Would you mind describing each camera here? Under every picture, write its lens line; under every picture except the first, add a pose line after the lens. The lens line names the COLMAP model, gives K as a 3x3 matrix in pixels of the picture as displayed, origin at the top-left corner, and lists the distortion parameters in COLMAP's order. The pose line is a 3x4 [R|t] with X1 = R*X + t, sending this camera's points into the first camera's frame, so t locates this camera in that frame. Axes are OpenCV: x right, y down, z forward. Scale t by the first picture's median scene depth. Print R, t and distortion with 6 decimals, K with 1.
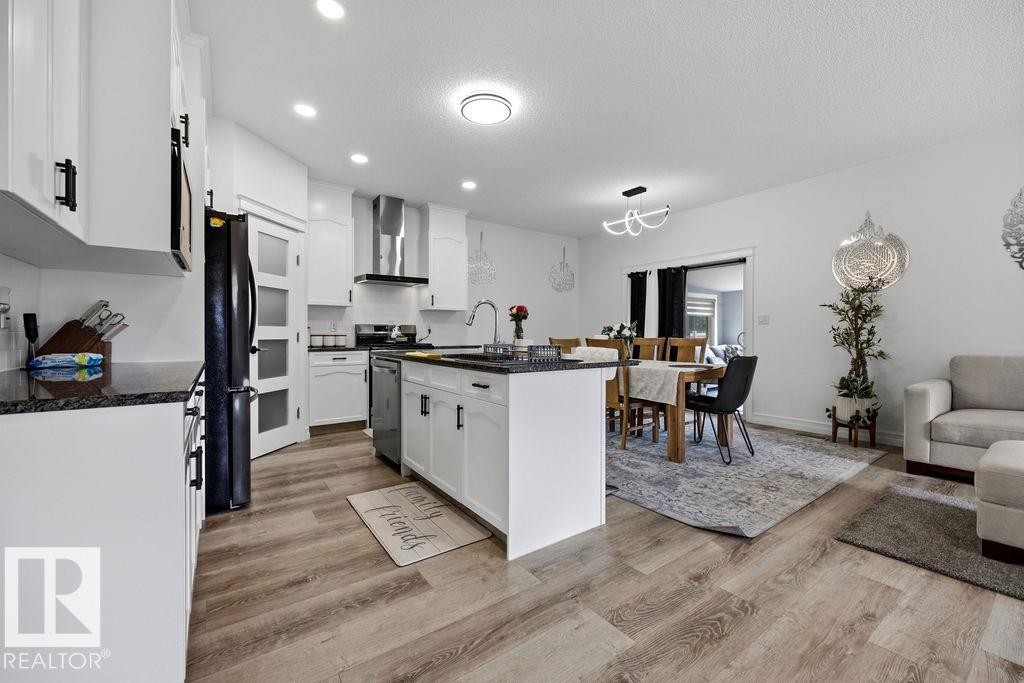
lens RADIAL K [[418.1, 0, 511.6], [0, 418.1, 342.1], [0, 0, 1]] dist [0.001960, -0.000486]
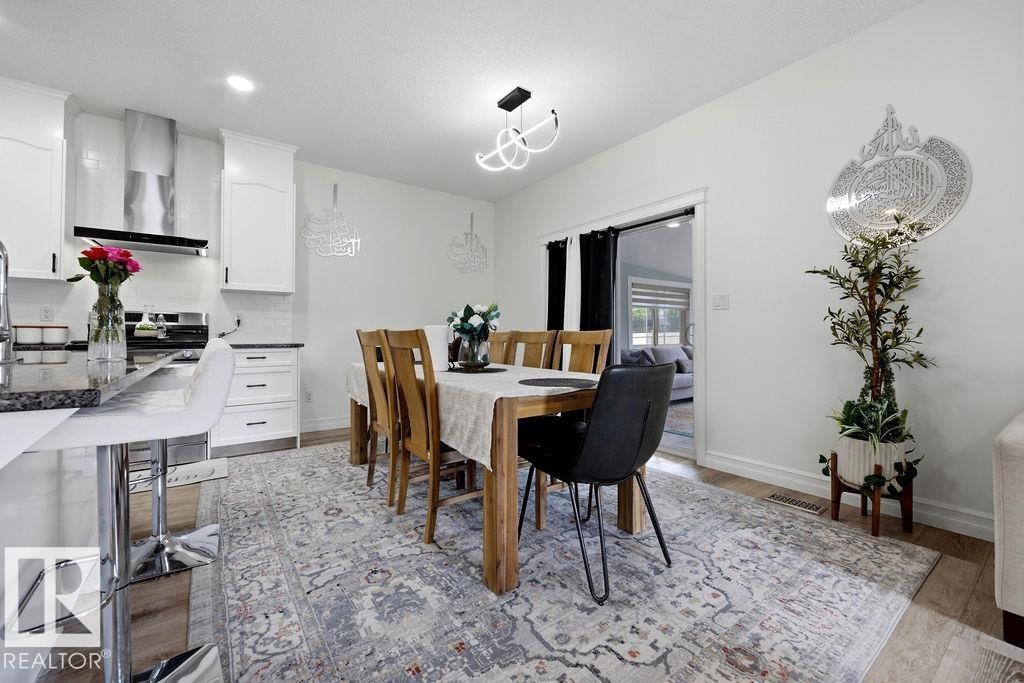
lens RADIAL K [[418.1, 0, 513.1], [0, 418.1, 333.9], [0, 0, 1]] dist [0.001960, -0.000486]
pose [[0.999998, 0.000766, -0.001653, 0.360549], [-0.000799, 0.999790, -0.020467, 0.008302], [0.001637, 0.020468, 0.999789, 0.459874]]
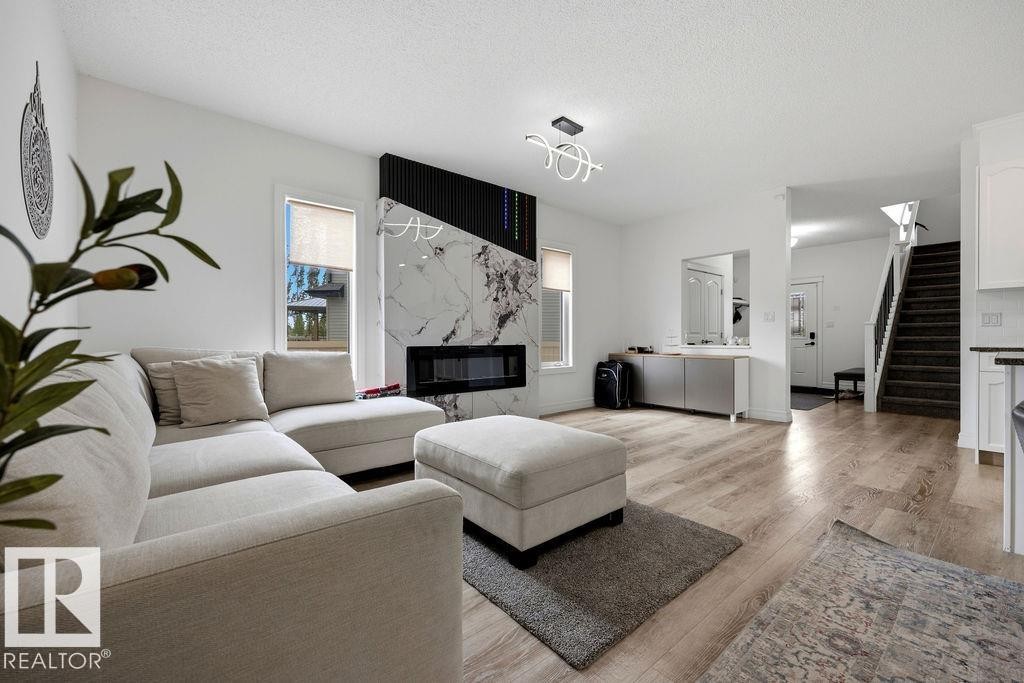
lens RADIAL K [[418.1, 0, 512.3], [0, 418.1, 338.4], [0, 0, 1]] dist [0.001960, -0.000486]
pose [[-0.997661, 0.009123, -0.067742, 0.784001], [0.007853, 0.999789, 0.019001, -0.006298], [0.067901, 0.018424, -0.997522, 1.101456]]
